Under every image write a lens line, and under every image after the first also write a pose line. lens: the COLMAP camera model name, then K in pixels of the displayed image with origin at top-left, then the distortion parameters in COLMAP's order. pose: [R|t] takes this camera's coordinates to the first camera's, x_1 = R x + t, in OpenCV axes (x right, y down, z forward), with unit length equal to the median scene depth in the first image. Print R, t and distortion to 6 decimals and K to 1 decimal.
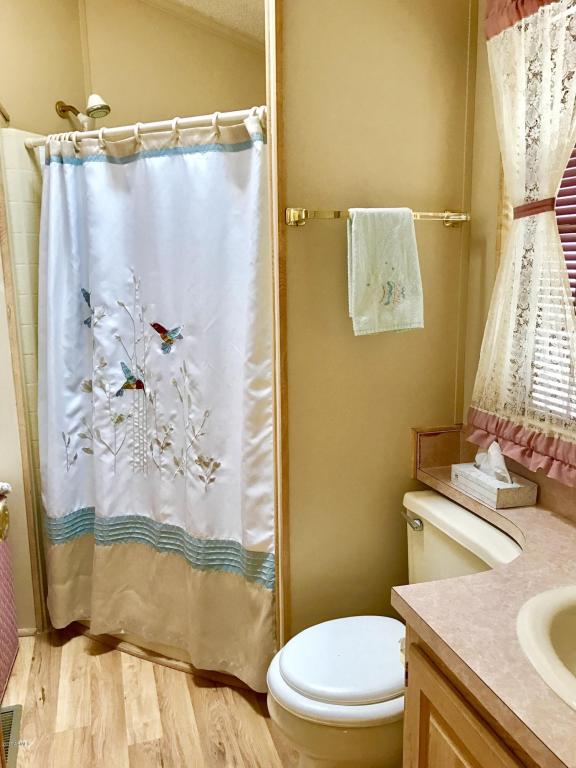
lens RADIAL K [[631.3, 0, 288.3], [0, 631.3, 386.7], [0, 0, 1]] dist [0.029574, -0.035880]
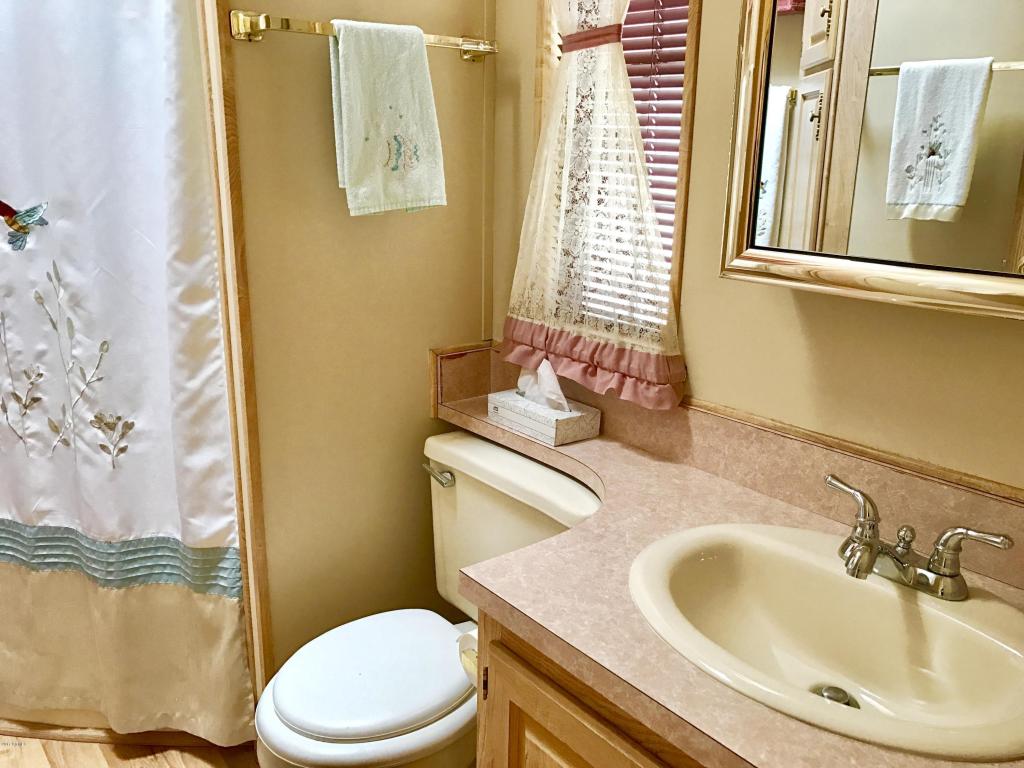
lens RADIAL K [[841.7, 0, 511.6], [0, 841.7, 384.9], [0, 0, 1]] dist [0.029574, -0.035880]
pose [[0.926123, -0.076875, 0.369306, -0.081832], [0.038526, 0.993171, 0.110127, 0.005147], [-0.375250, -0.087763, 0.922759, 0.086004]]
